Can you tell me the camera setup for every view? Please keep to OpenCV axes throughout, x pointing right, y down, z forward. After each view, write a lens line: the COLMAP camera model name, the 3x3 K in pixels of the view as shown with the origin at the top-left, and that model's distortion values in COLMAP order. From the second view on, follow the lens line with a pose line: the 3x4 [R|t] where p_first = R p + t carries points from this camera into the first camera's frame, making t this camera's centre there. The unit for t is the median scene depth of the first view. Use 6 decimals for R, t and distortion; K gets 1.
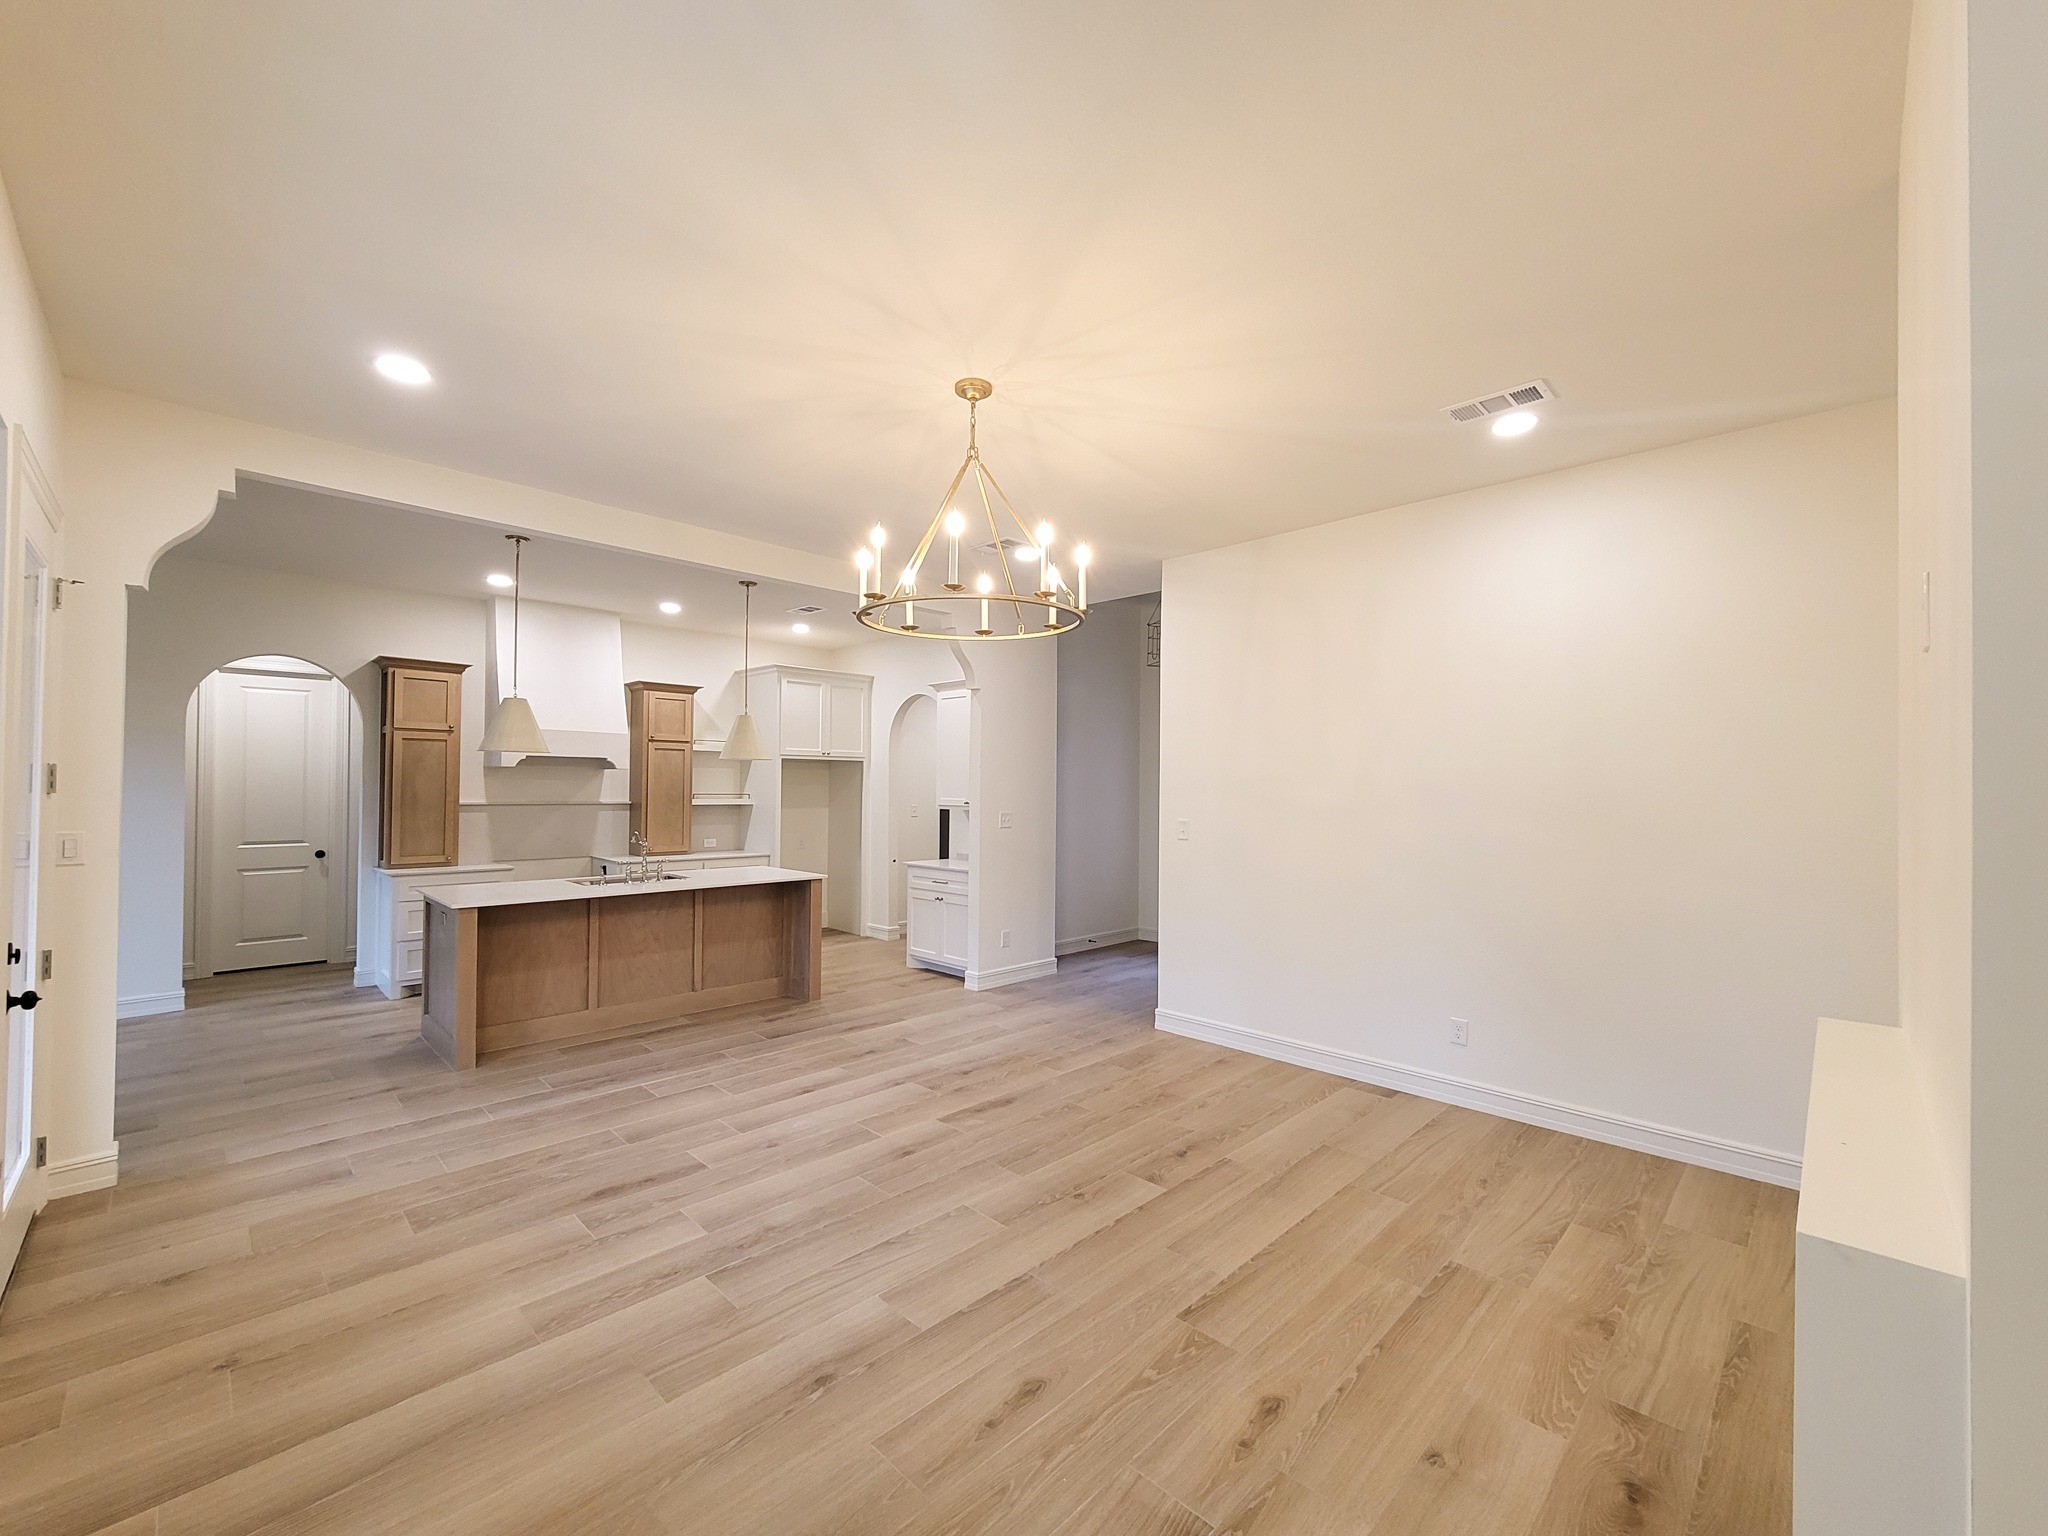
lens RADIAL K [[838.3, 0, 1026.1], [0, 838.3, 775.2], [0, 0, 1]] dist [-0.000578, -0.000578]
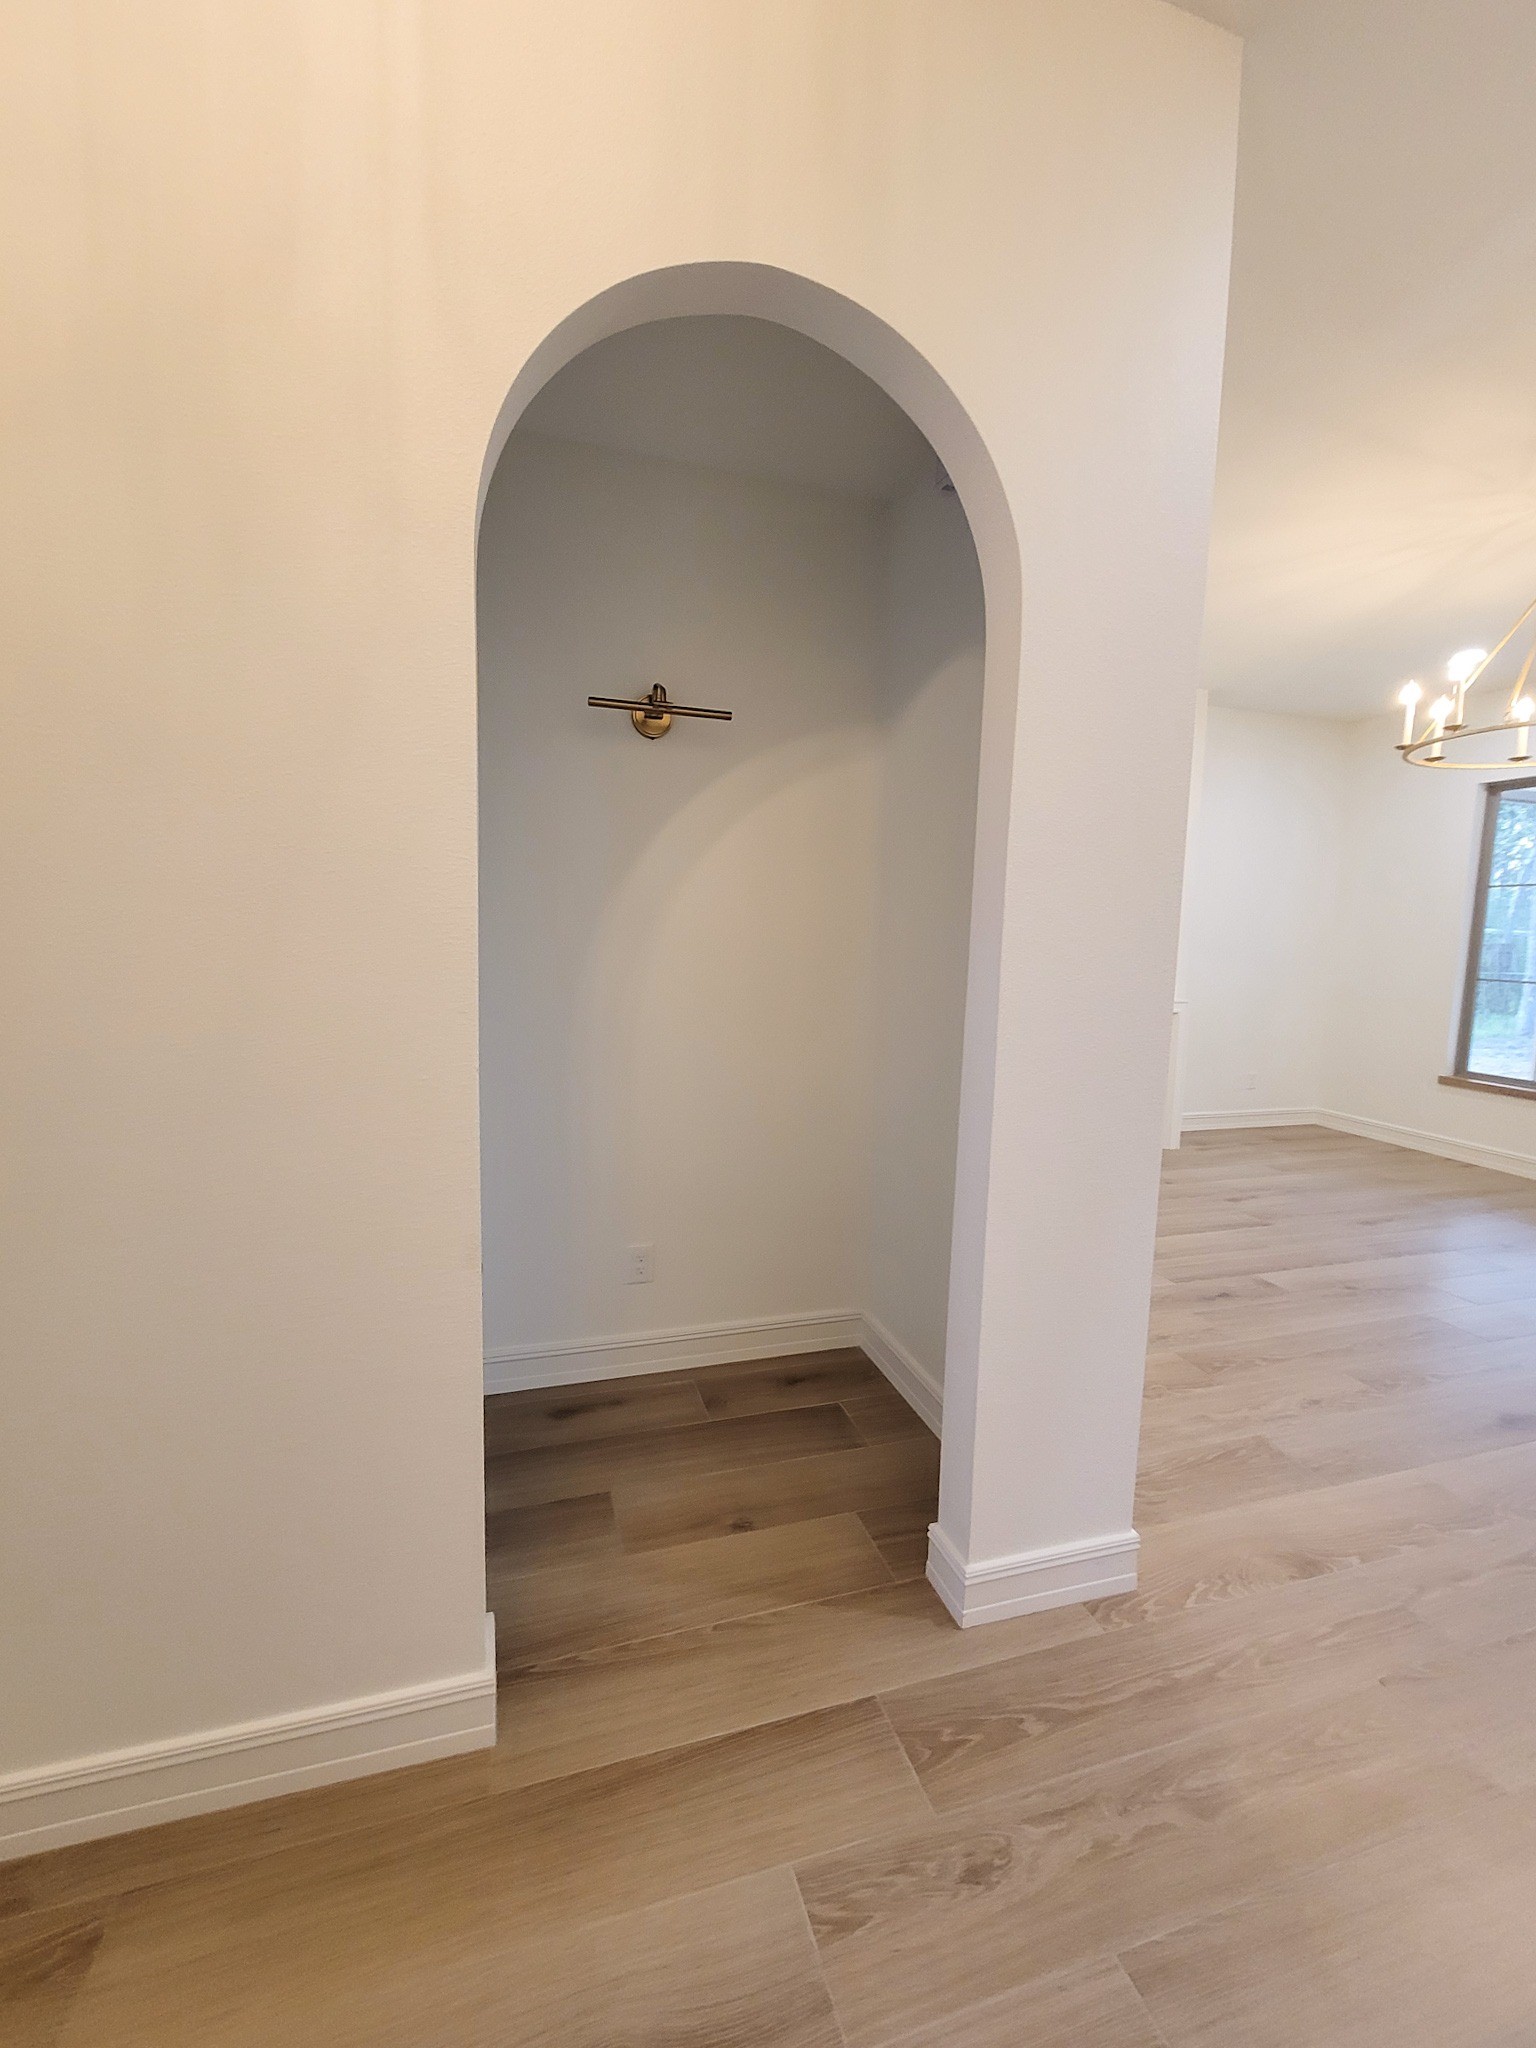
lens RADIAL K [[838.3, 0, 754.9], [0, 838.3, 1014.9], [0, 0, 1]] dist [-0.000578, -0.000578]
pose [[-0.873592, -0.081124, 0.479850, 0.173092], [-0.041711, 0.994861, 0.092255, 0.055596], [-0.484868, 0.060578, -0.872487, 1.623043]]
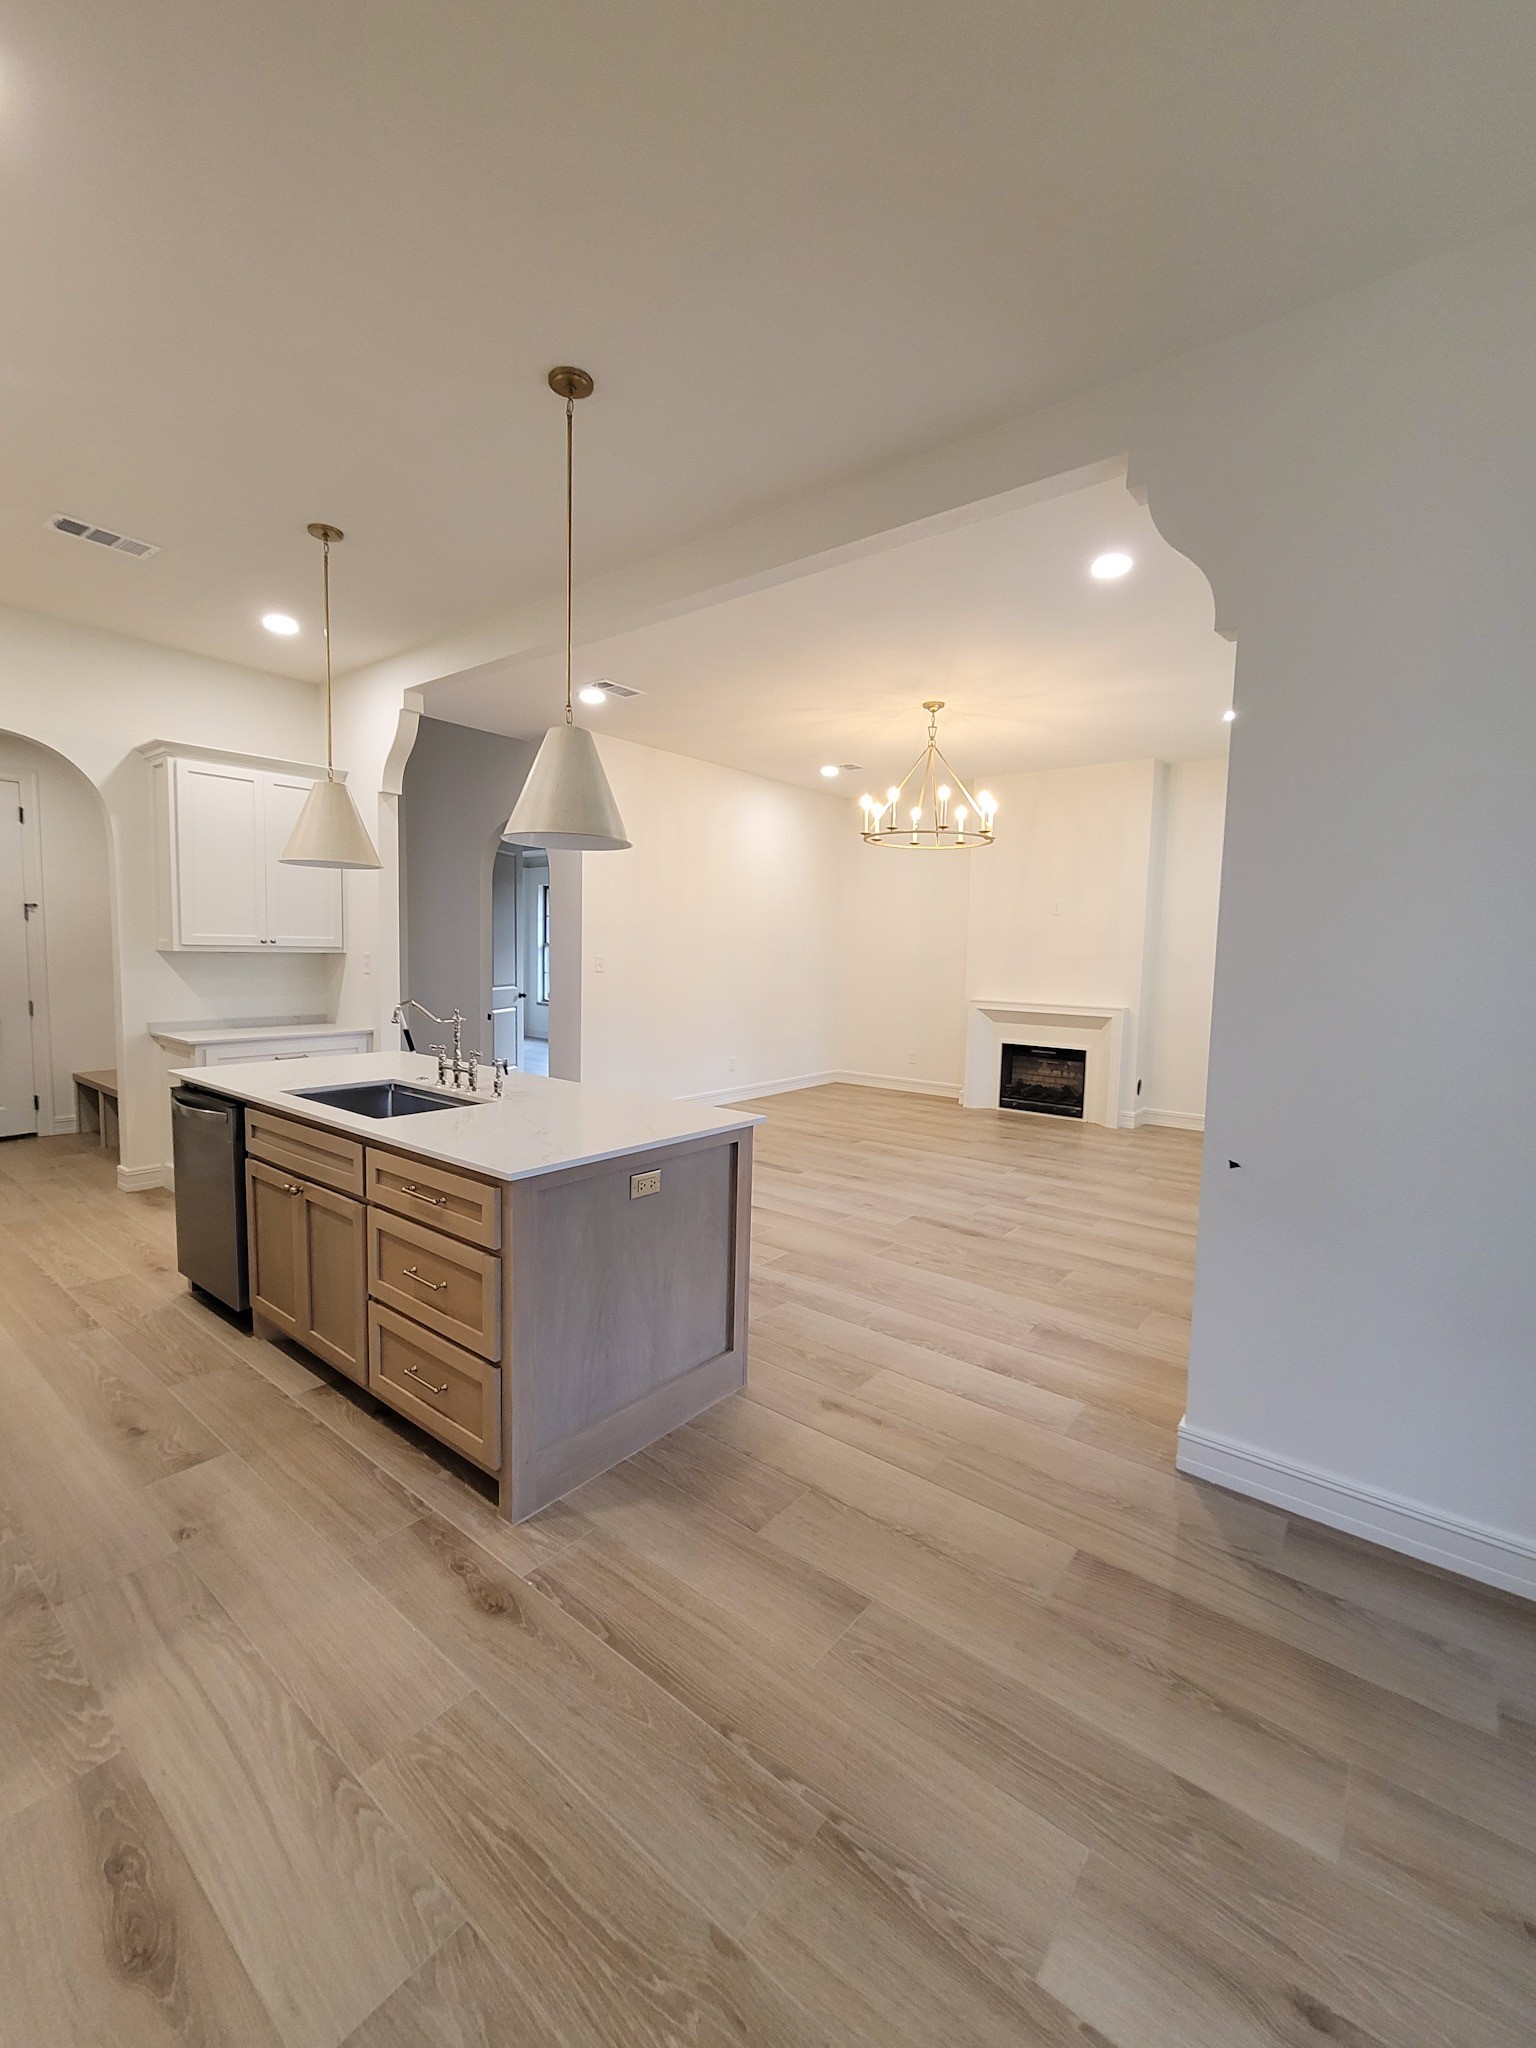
lens RADIAL K [[838.3, 0, 768.3], [0, 838.3, 1019.4], [0, 0, 1]] dist [-0.000578, -0.000578]
pose [[-0.109784, -0.091560, 0.989729, -1.248477], [-0.038740, 0.995386, 0.087786, 0.031626], [-0.993200, -0.028705, -0.112825, 1.045767]]
